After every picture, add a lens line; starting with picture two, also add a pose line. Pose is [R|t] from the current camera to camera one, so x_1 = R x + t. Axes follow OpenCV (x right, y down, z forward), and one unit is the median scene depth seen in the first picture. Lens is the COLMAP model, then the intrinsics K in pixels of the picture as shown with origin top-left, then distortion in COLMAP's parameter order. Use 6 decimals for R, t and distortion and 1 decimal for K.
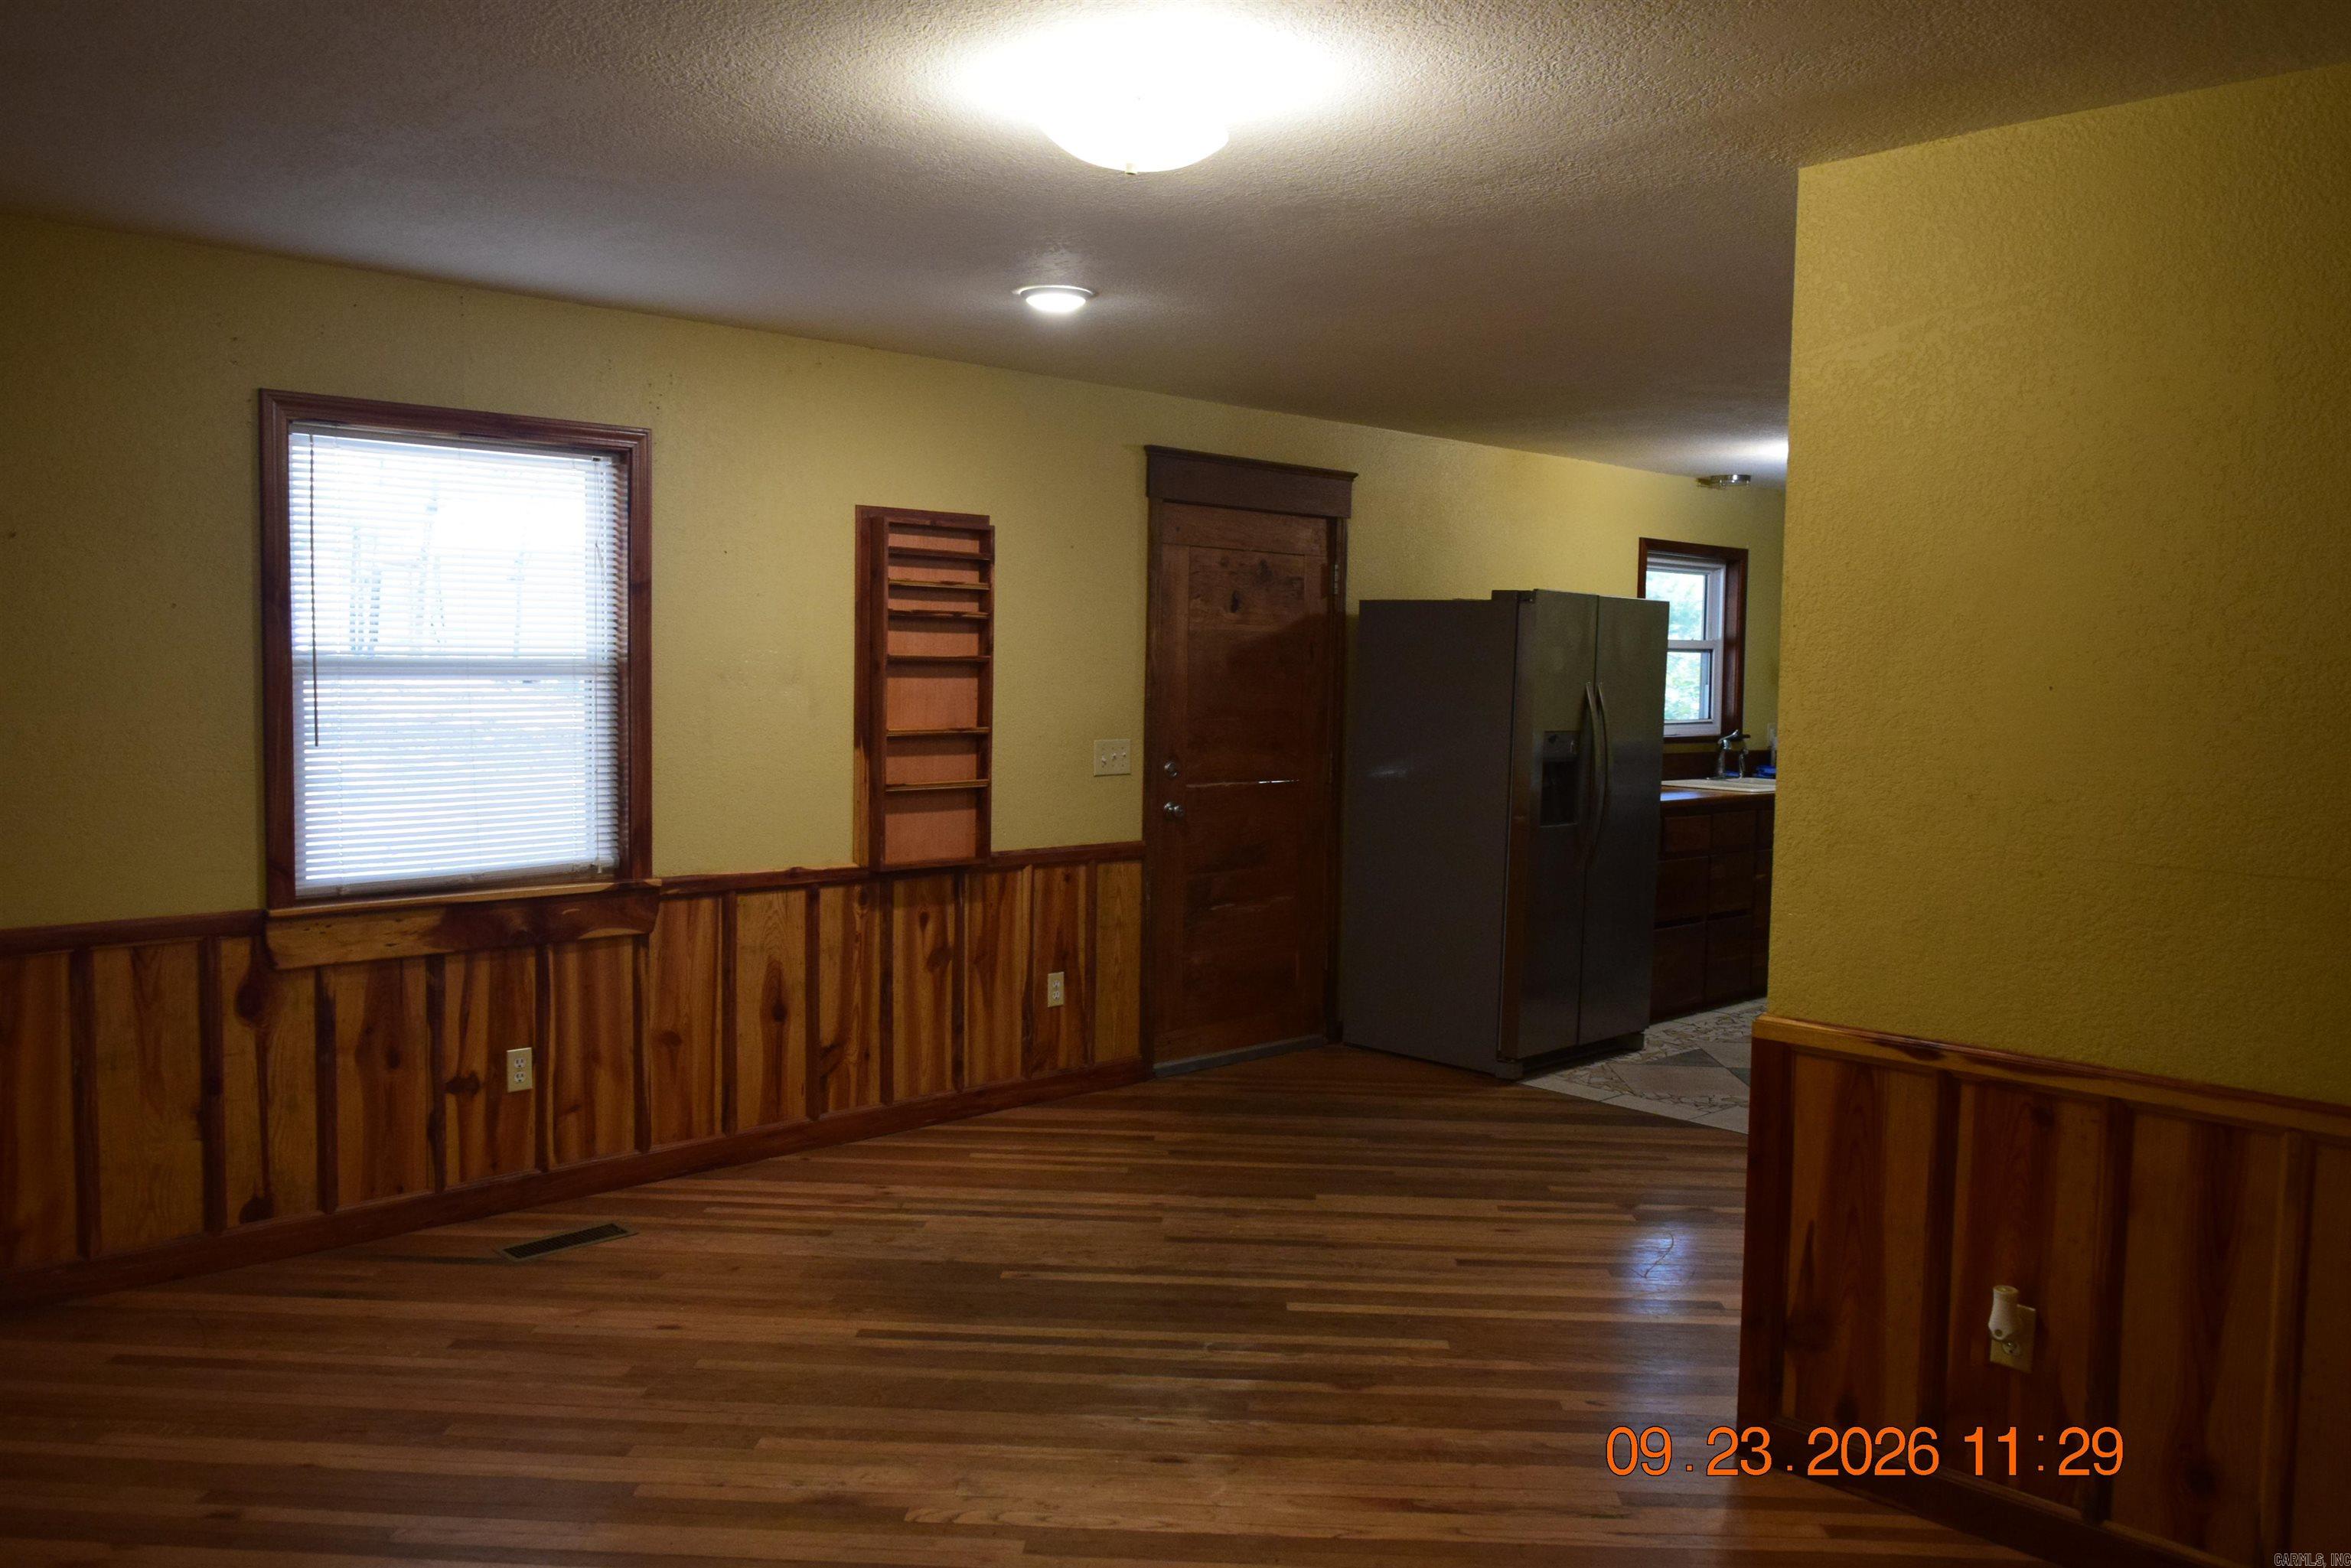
lens RADIAL K [[1817.1, 0, 1189.8], [0, 1817.1, 783.8], [0, 0, 1]] dist [-0.001478, 0.001264]
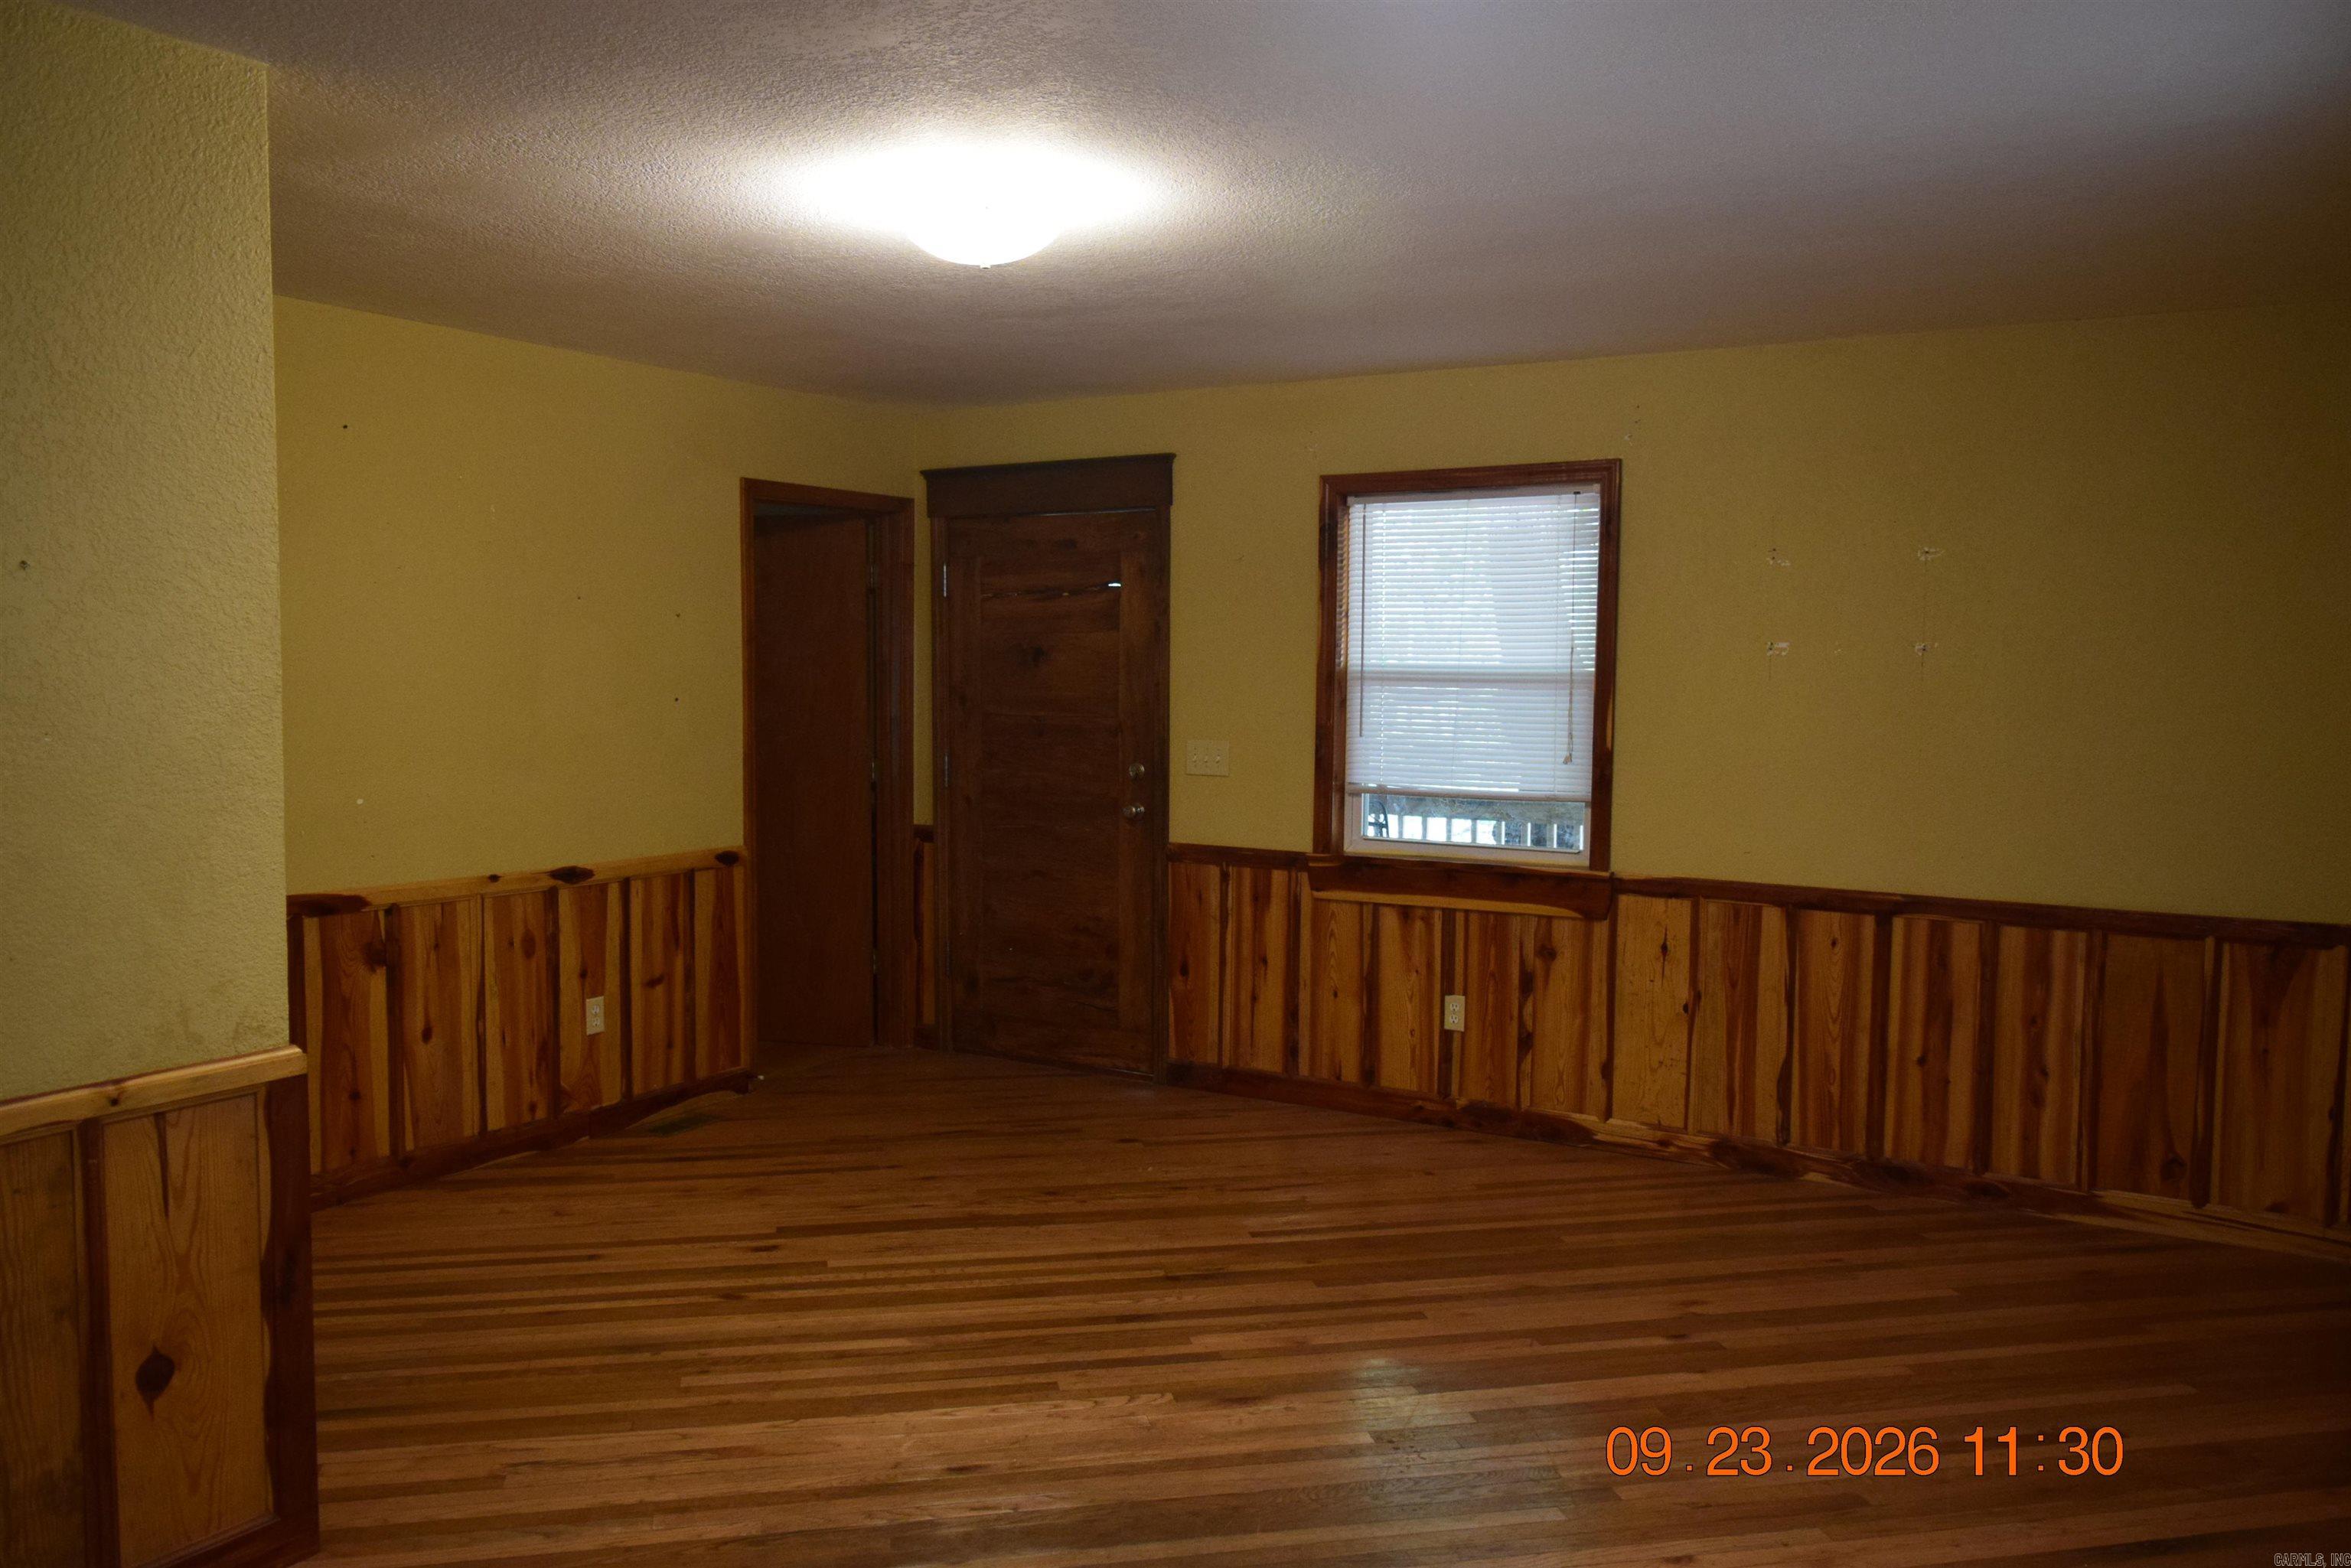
lens RADIAL K [[1817.1, 0, 1189.8], [0, 1817.1, 783.8], [0, 0, 1]] dist [-0.001478, 0.001264]
pose [[-0.967966, -0.008712, -0.250929, 0.060479], [-0.039001, 0.992485, 0.115989, -0.058124], [0.248033, 0.122060, -0.961031, 0.971487]]
